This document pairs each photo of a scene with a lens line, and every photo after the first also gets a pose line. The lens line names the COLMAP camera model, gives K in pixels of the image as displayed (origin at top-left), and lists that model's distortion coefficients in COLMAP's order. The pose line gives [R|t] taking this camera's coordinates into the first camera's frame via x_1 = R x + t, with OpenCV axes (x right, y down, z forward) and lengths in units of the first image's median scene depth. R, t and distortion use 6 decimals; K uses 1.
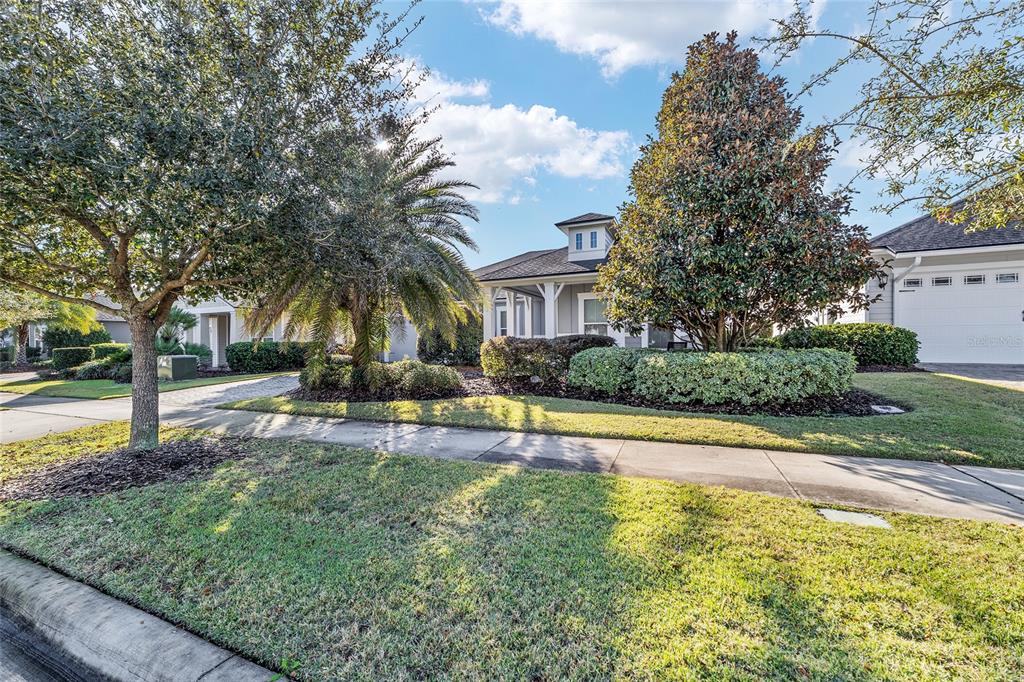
lens RADIAL K [[398.2, 0, 509.1], [0, 398.2, 340.9], [0, 0, 1]] dist [-0.000605, -0.000057]
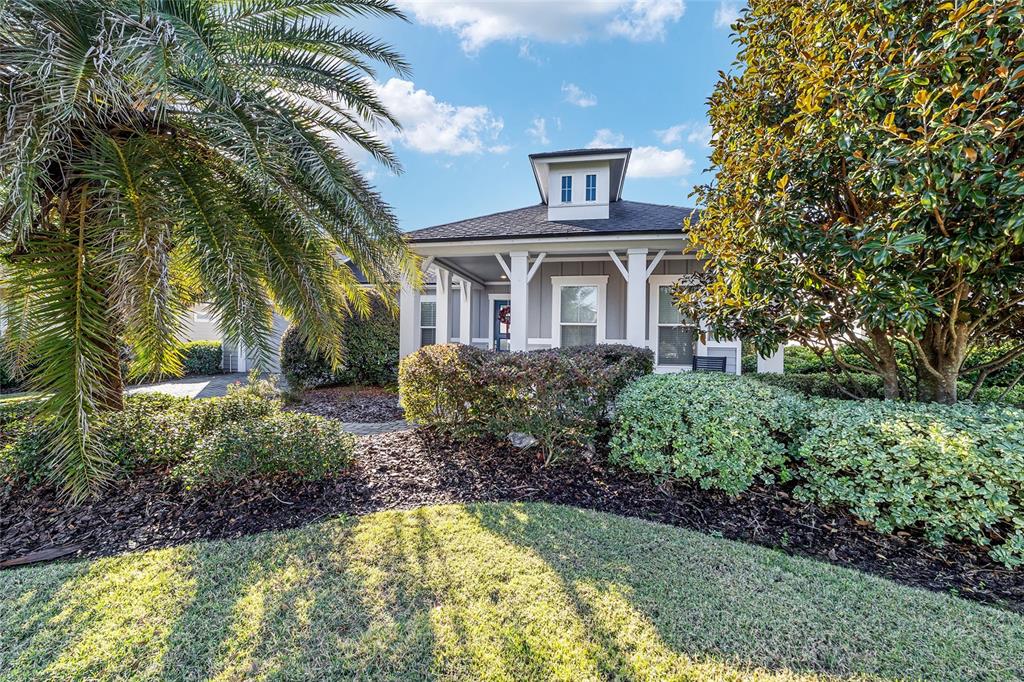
lens RADIAL K [[398.2, 0, 509.1], [0, 398.2, 340.9], [0, 0, 1]] dist [-0.000605, -0.000057]
pose [[0.972692, 0.020147, 0.231225, -0.046805], [-0.018864, 0.999792, -0.007760, -0.011678], [-0.231333, 0.003186, 0.972869, 0.431332]]
